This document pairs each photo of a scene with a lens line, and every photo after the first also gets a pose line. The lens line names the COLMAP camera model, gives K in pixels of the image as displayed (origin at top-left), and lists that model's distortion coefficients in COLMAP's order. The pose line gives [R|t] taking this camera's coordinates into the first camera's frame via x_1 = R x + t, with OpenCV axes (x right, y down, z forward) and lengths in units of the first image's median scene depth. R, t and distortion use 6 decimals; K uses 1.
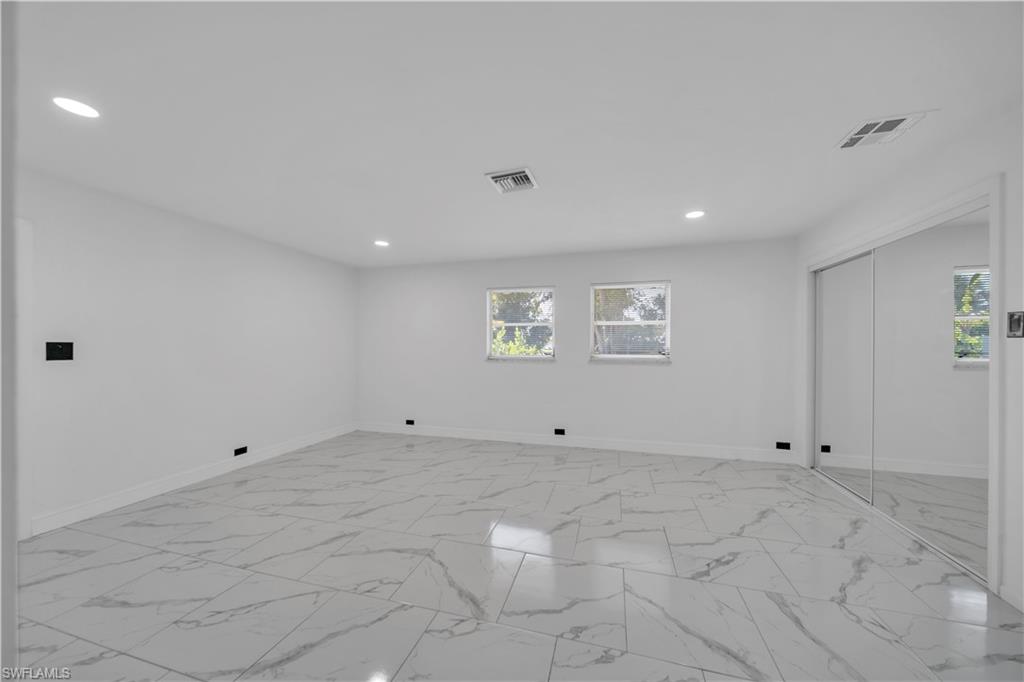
lens RADIAL K [[355.1, 0, 514.5], [0, 355.1, 347.4], [0, 0, 1]] dist [0.000821, -0.001829]
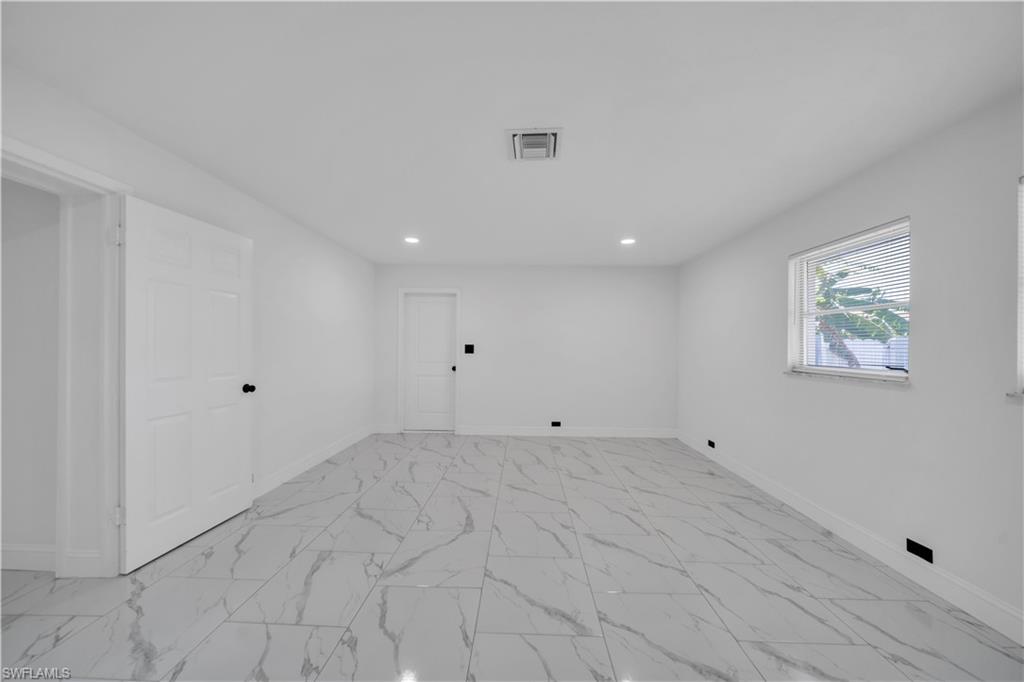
lens RADIAL K [[355.1, 0, 514.5], [0, 355.1, 347.4], [0, 0, 1]] dist [0.000821, -0.001829]
pose [[0.243745, 0.003976, -0.969831, 0.644216], [-0.016122, 0.999870, 0.000047, -0.001050], [0.969705, 0.015624, 0.243777, 0.630973]]
